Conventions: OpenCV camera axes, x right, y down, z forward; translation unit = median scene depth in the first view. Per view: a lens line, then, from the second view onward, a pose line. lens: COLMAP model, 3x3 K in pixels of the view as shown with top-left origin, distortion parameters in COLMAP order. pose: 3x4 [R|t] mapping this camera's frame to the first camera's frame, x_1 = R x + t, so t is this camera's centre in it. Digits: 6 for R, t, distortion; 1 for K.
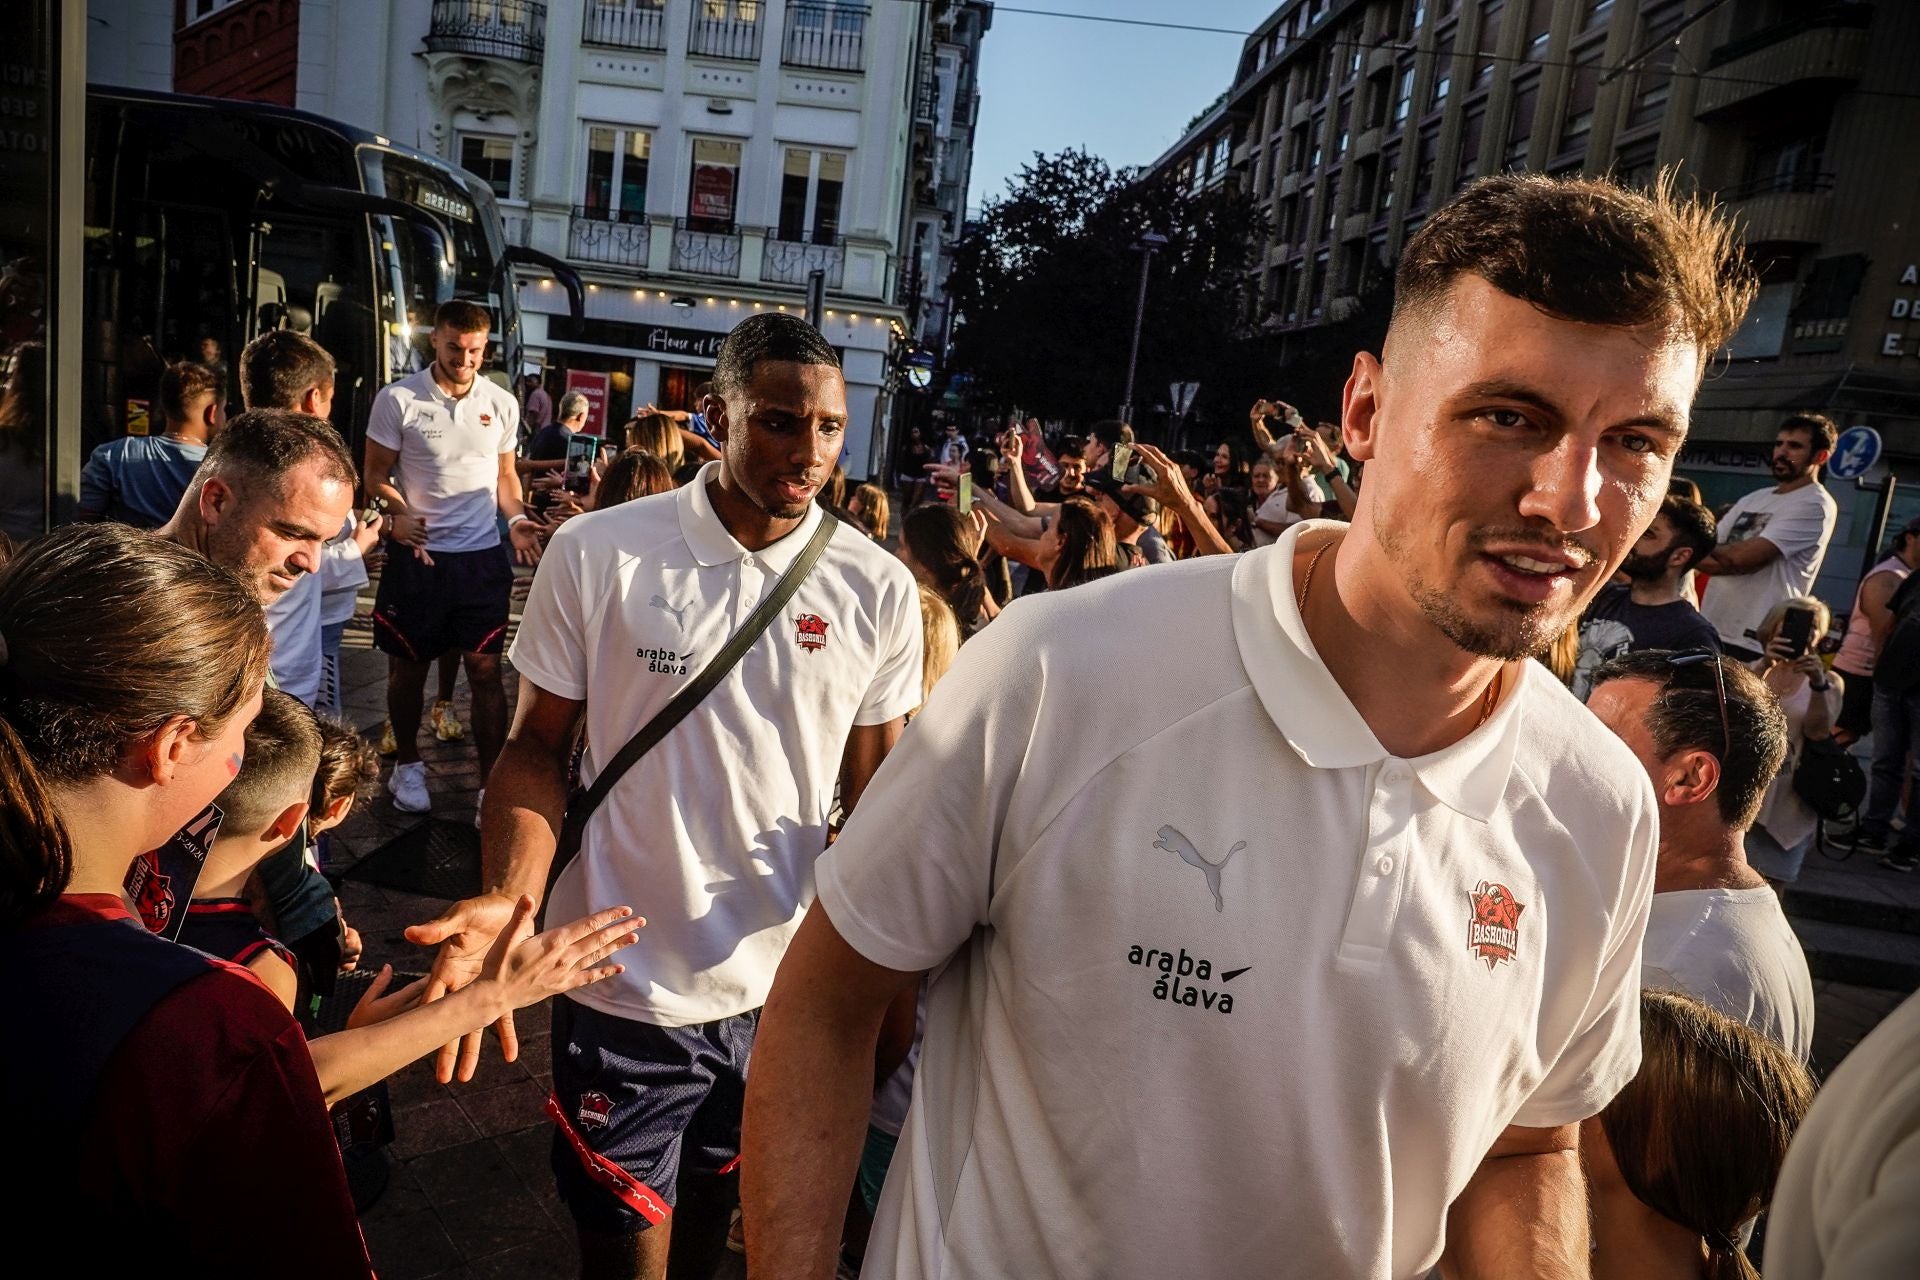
lens RADIAL K [[1270.3, 0, 959.2], [0, 1270.3, 627.5], [0, 0, 1]] dist [-0.045848, 0.042844]
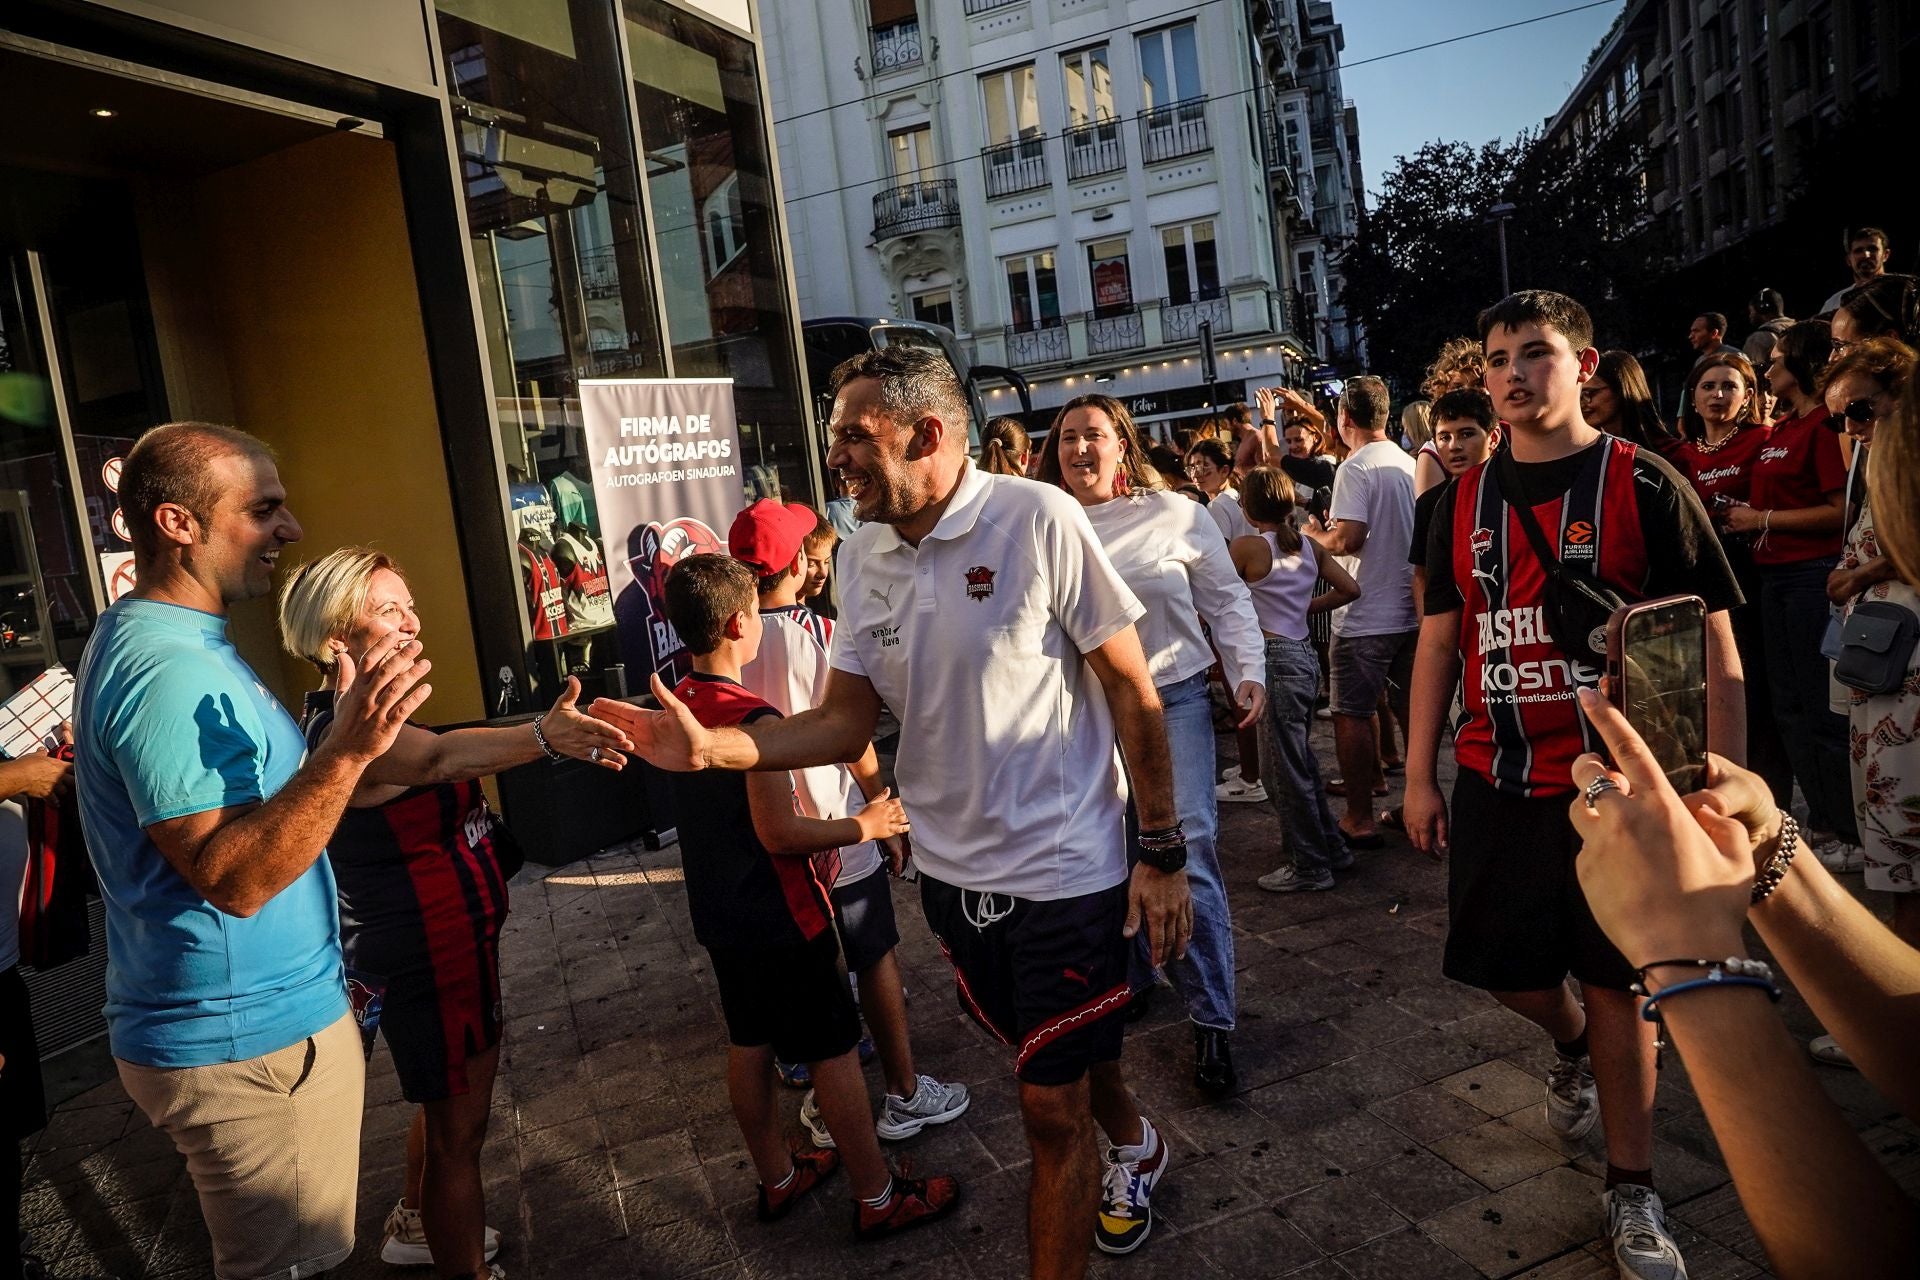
lens RADIAL K [[1270.3, 0, 949.3], [0, 1270.3, 630.4], [0, 0, 1]] dist [-0.045848, 0.042844]
pose [[0.908847, -0.193865, -0.369343, 0.043874], [0.175472, 0.980970, -0.083115, 0.049957], [0.378428, 0.010729, 0.925569, -0.161819]]
